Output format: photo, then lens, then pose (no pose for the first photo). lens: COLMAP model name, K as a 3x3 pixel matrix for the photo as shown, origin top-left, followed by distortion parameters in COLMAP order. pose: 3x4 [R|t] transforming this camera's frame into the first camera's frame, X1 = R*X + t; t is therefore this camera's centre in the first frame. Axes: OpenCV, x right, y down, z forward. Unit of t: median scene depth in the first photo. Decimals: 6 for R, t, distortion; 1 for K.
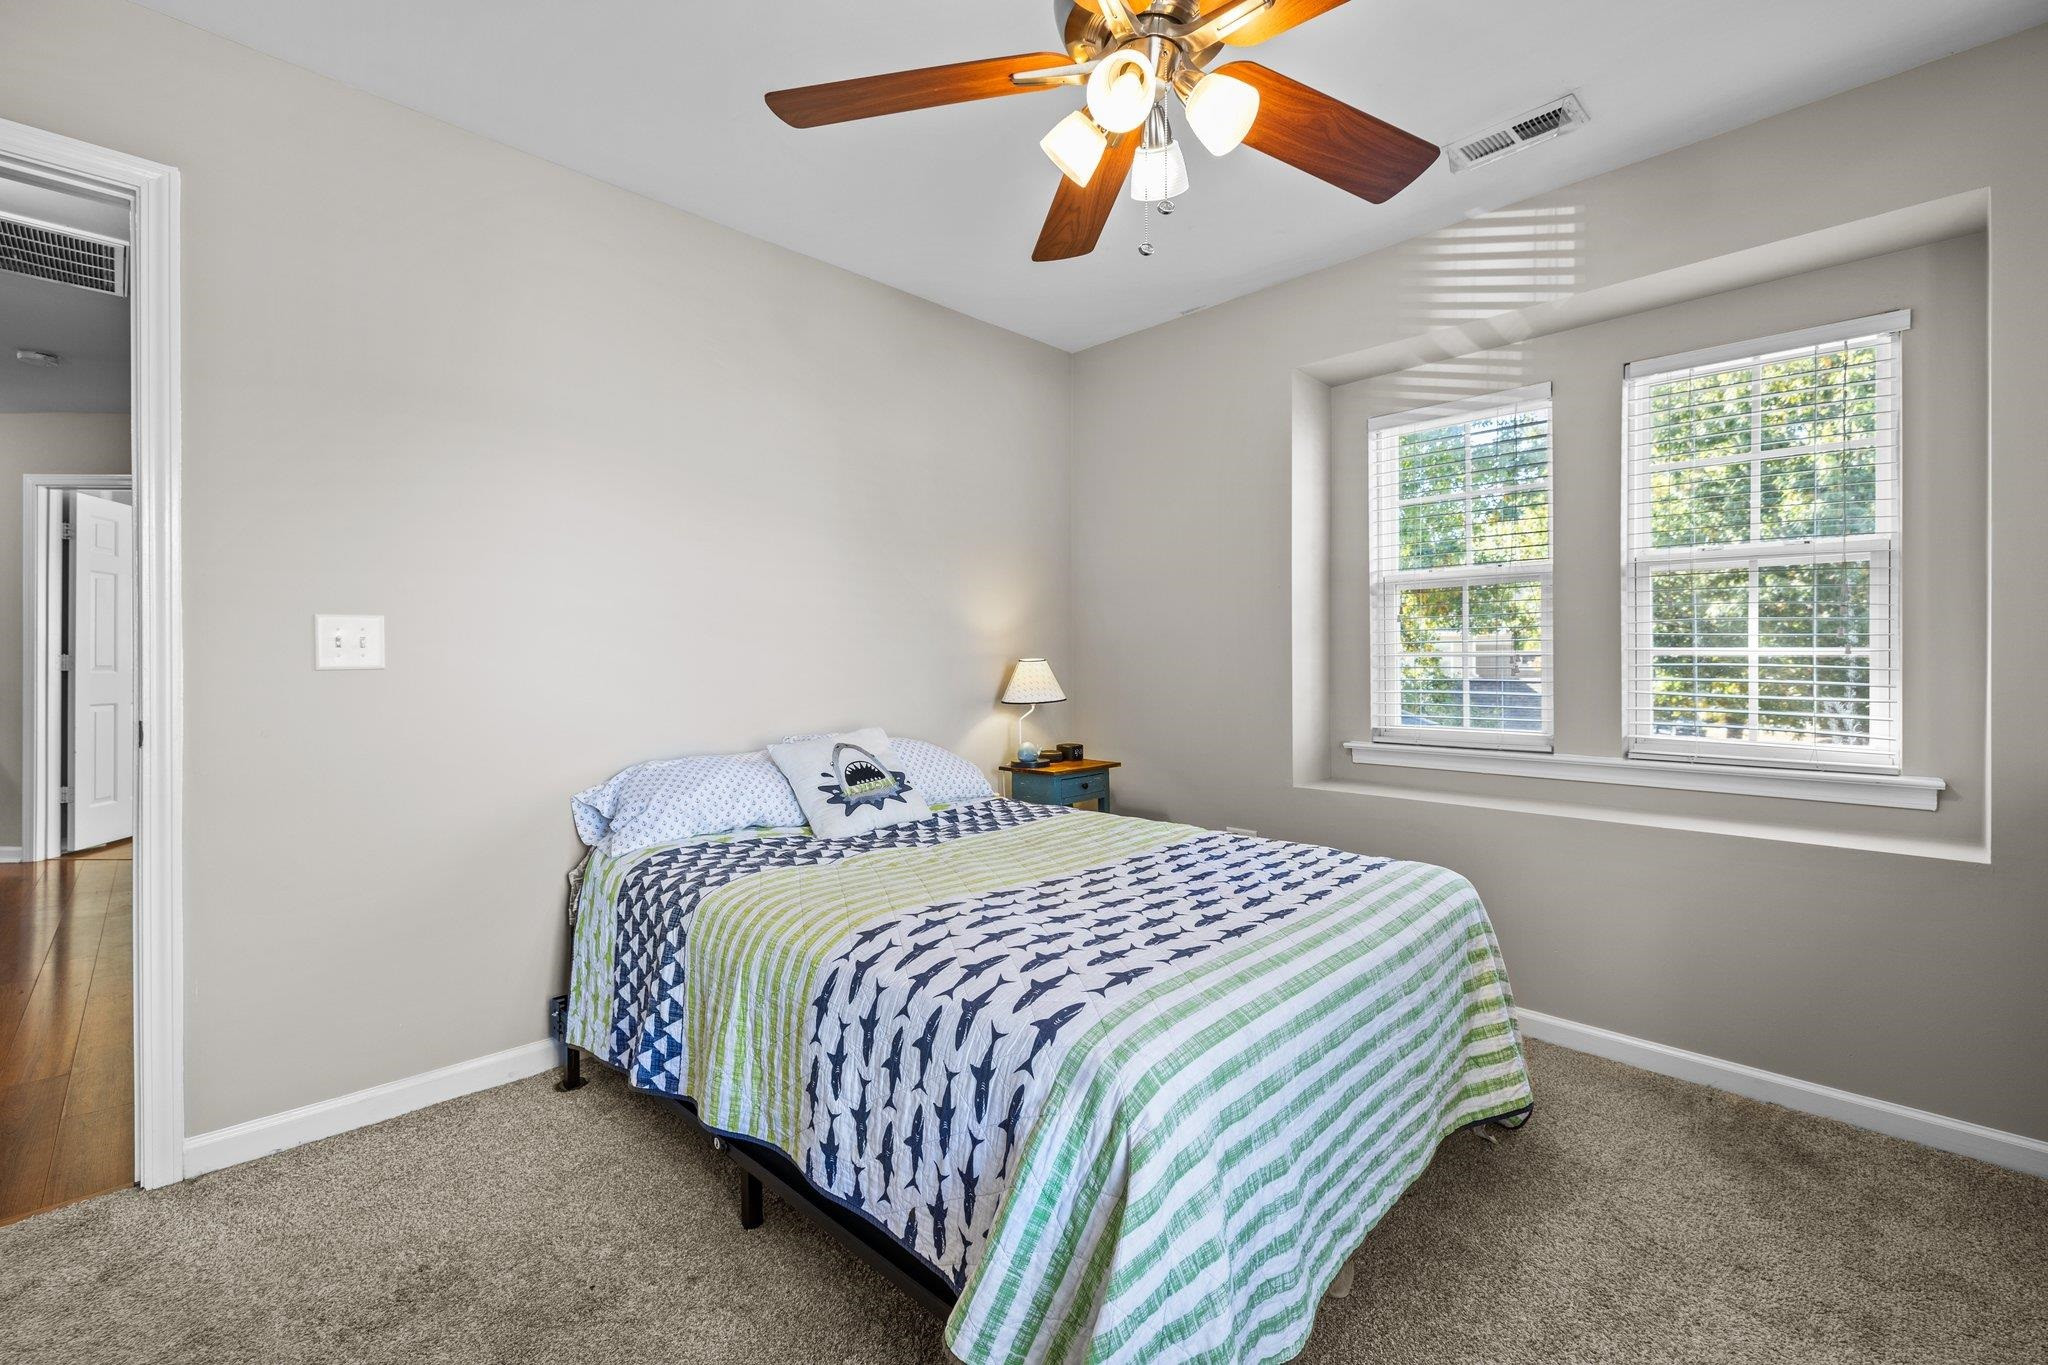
lens RADIAL K [[852.4, 0, 1019.8], [0, 852.4, 684.8], [0, 0, 1]] dist [0.001058, 0.000006]
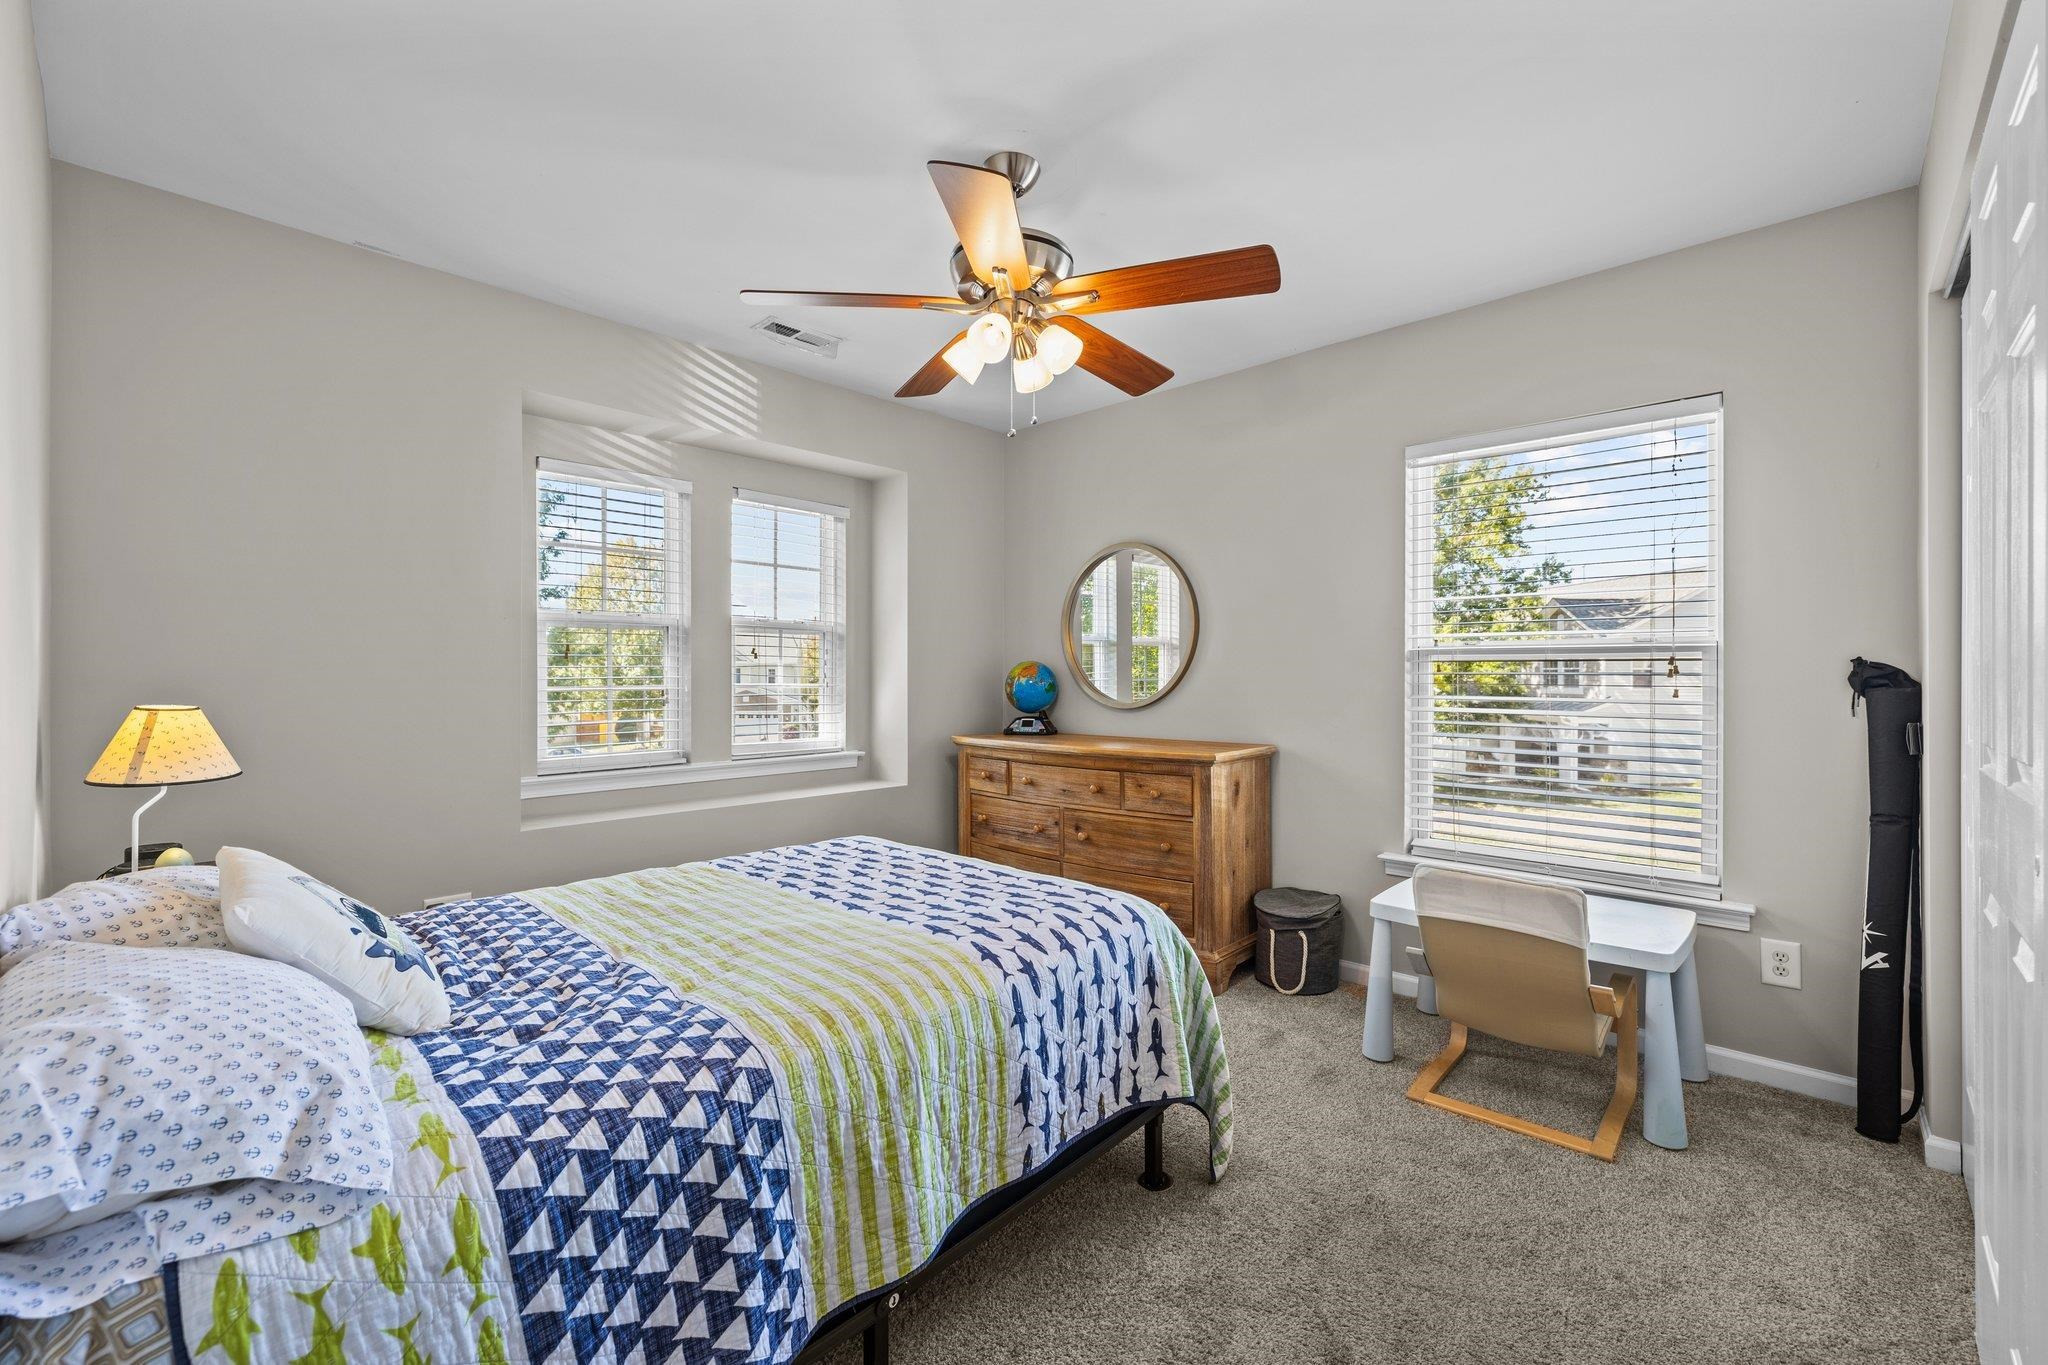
lens RADIAL K [[852.4, 0, 1019.8], [0, 852.4, 684.8], [0, 0, 1]] dist [0.001058, 0.000006]
pose [[-0.020021, -0.011945, 0.999728, -1.157862], [0.024646, 0.999619, 0.012437, -0.073011], [-0.999496, 0.024889, -0.019719, 0.856492]]
